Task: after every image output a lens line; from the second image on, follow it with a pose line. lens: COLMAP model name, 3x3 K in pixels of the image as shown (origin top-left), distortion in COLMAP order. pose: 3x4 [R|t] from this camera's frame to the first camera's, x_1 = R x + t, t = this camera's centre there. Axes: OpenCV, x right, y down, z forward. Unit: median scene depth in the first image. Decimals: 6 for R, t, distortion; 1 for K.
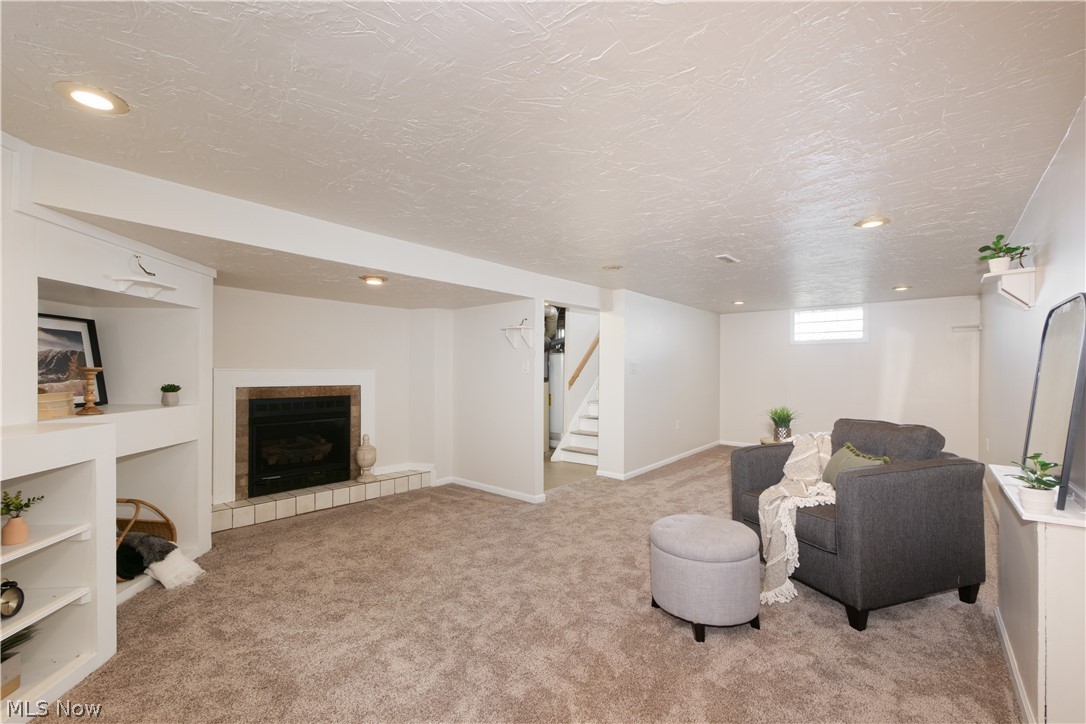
lens RADIAL K [[458.8, 0, 545.5], [0, 458.8, 368.3], [0, 0, 1]] dist [-0.003159, -0.001201]
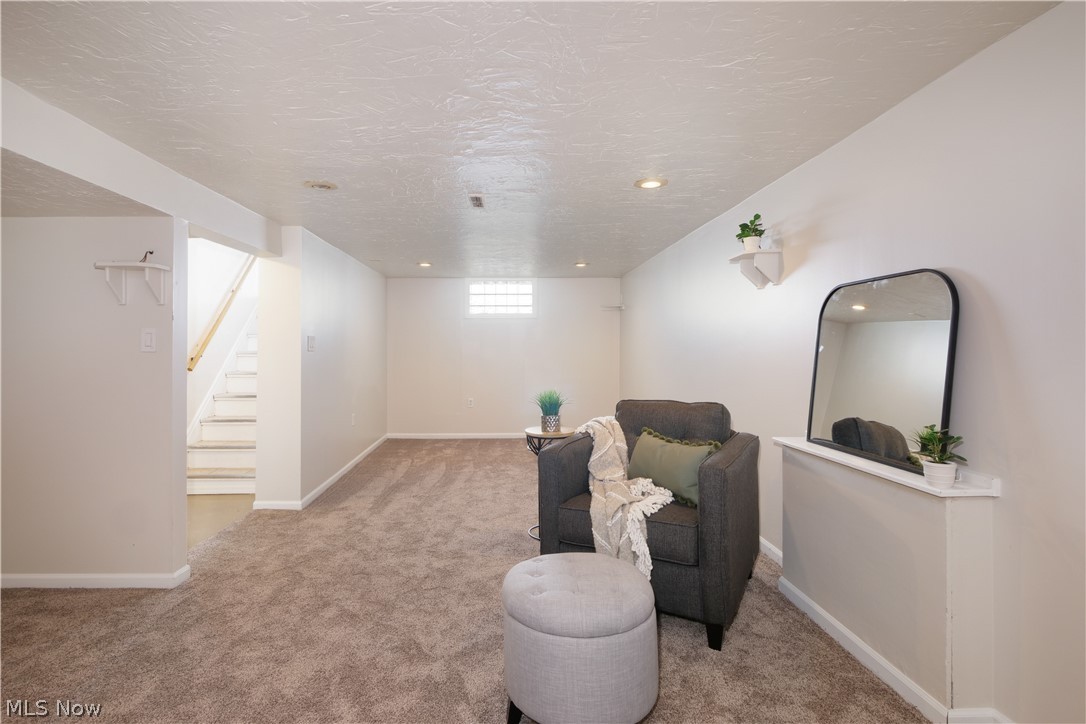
lens RADIAL K [[537.9, 0, 505.1], [0, 537.9, 348.8], [0, 0, 1]] dist [0.003702, 0.000562]
pose [[0.766972, -0.003809, 0.641669, -0.139131], [0.000755, 0.999987, 0.005034, 0.004350], [-0.641680, -0.003377, 0.766965, 0.260183]]
